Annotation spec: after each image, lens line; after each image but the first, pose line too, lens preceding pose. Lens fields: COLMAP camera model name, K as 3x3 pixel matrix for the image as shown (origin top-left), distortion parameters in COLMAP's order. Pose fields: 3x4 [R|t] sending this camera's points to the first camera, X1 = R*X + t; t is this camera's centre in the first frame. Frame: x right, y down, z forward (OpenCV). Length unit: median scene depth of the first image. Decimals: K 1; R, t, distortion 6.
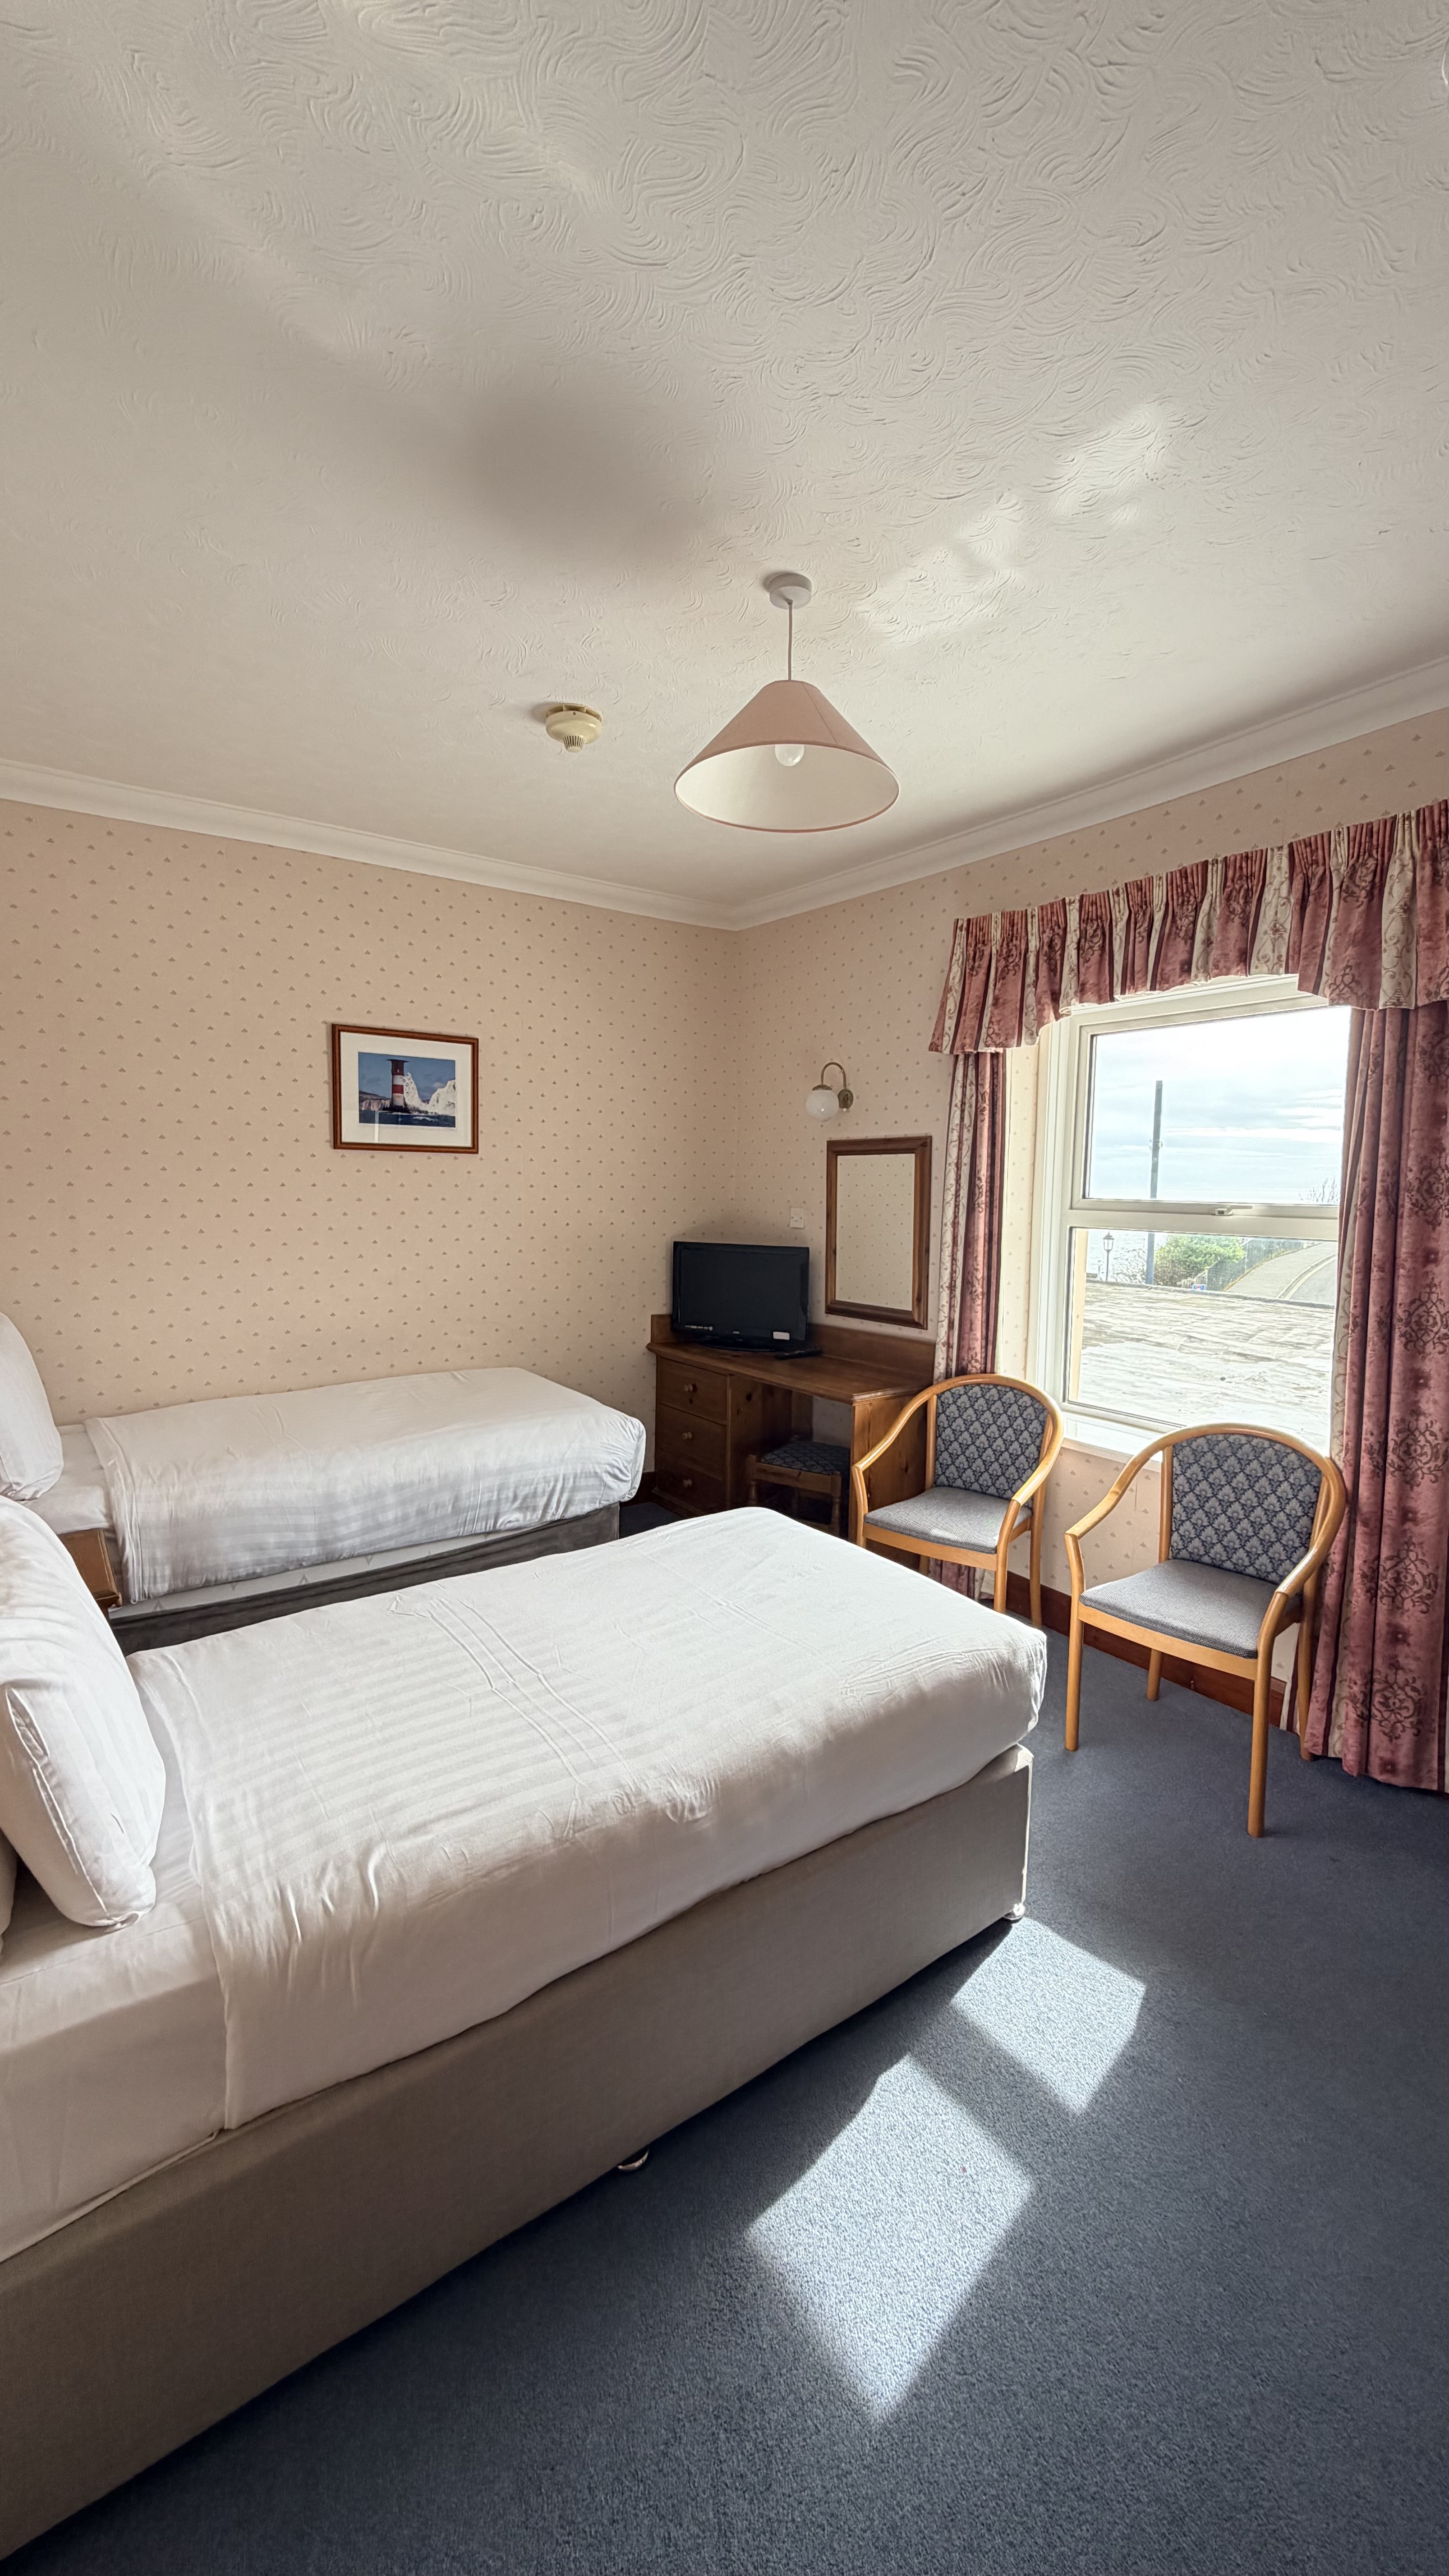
lens RADIAL K [[1020.9, 0, 720.3], [0, 1020.9, 1285.7], [0, 0, 1]] dist [-0.000048, 0.000199]
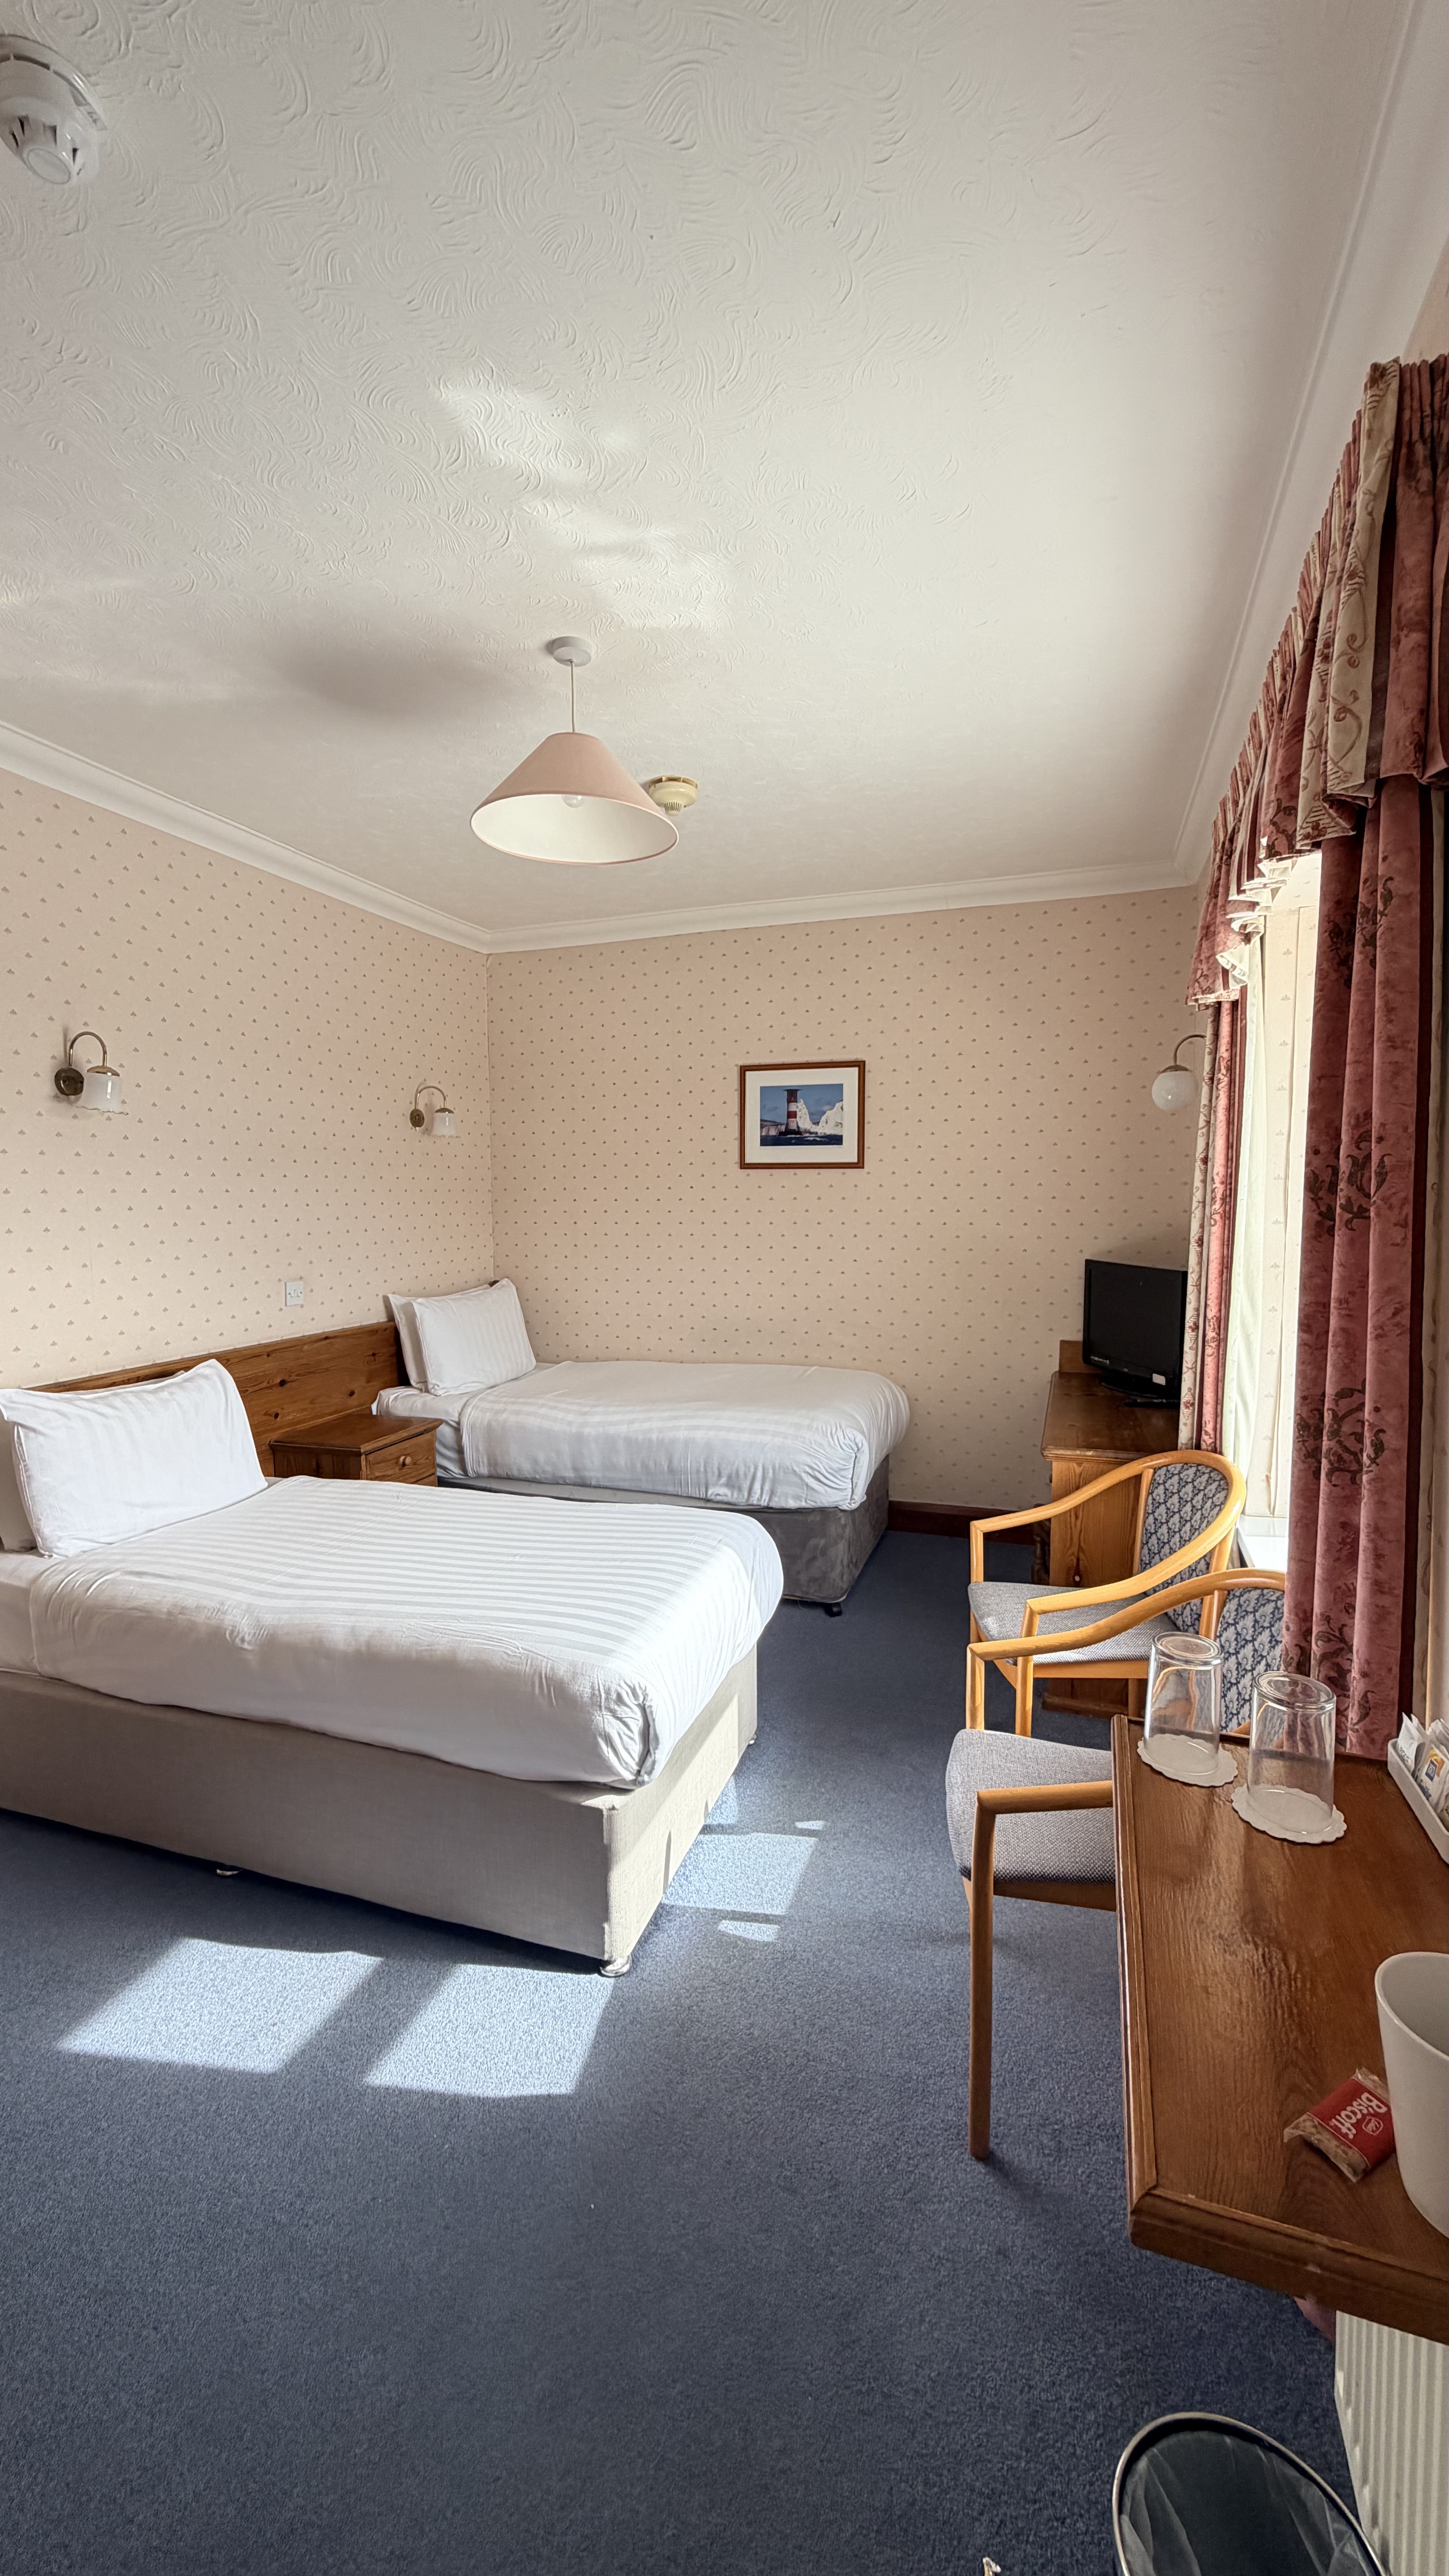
lens RADIAL K [[1020.9, 0, 726.6], [0, 1020.9, 1287.2], [0, 0, 1]] dist [-0.000048, 0.000199]
pose [[0.580701, 0.058694, -0.811999, 0.708954], [-0.073384, 0.997111, 0.019594, -0.020049], [0.810803, 0.048210, 0.583330, 0.341902]]
